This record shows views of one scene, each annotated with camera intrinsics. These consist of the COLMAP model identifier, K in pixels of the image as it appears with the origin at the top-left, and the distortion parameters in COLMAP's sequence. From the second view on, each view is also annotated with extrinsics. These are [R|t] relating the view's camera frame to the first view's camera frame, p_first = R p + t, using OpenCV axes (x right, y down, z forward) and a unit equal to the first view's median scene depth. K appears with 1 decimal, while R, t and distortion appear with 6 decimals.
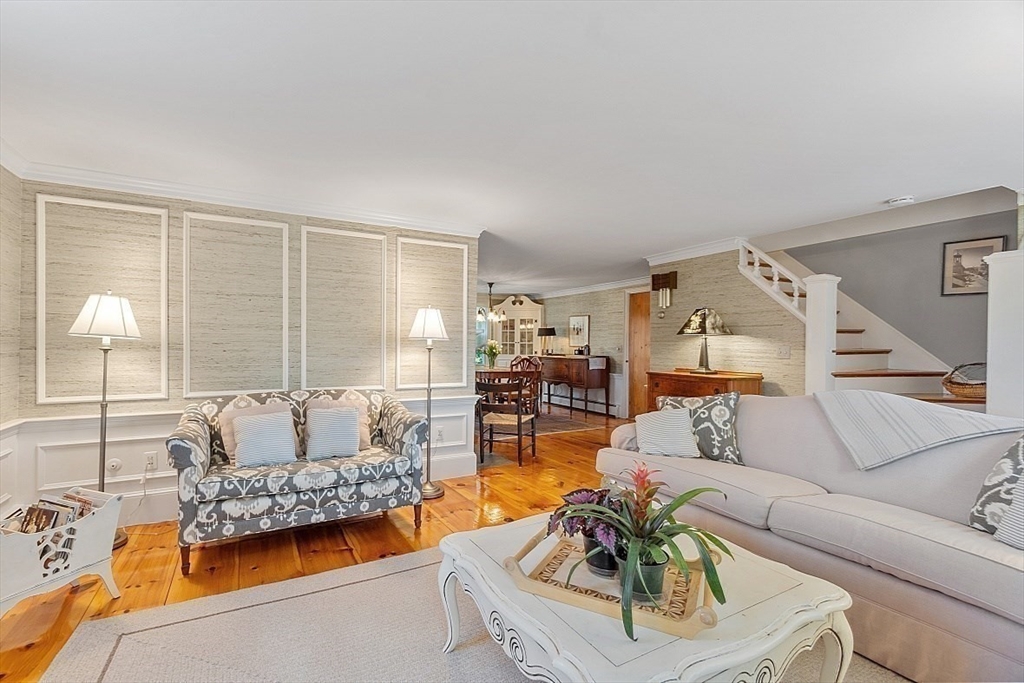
lens RADIAL K [[434.4, 0, 510.6], [0, 434.4, 343.5], [0, 0, 1]] dist [-0.000903, -0.000230]
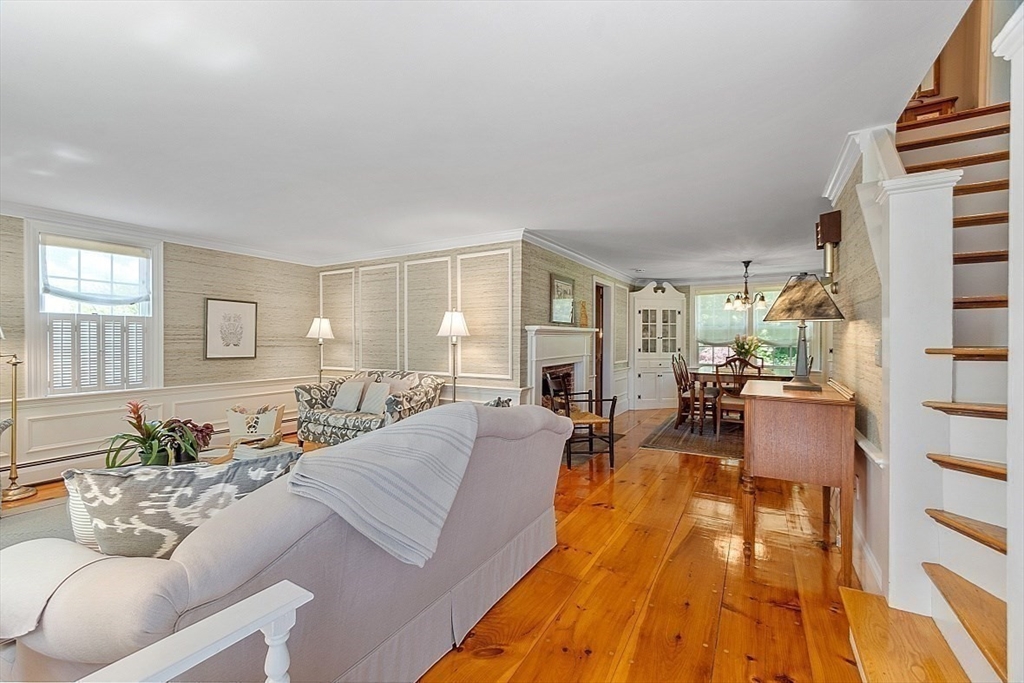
lens RADIAL K [[458.3, 0, 503.8], [0, 458.3, 343.5], [0, 0, 1]] dist [0.000743, 0.000651]
pose [[0.509467, 0.000291, -0.860490, 1.003505], [0.006288, 0.999972, 0.004062, 0.005544], [0.860467, -0.007480, 0.509451, 0.460546]]
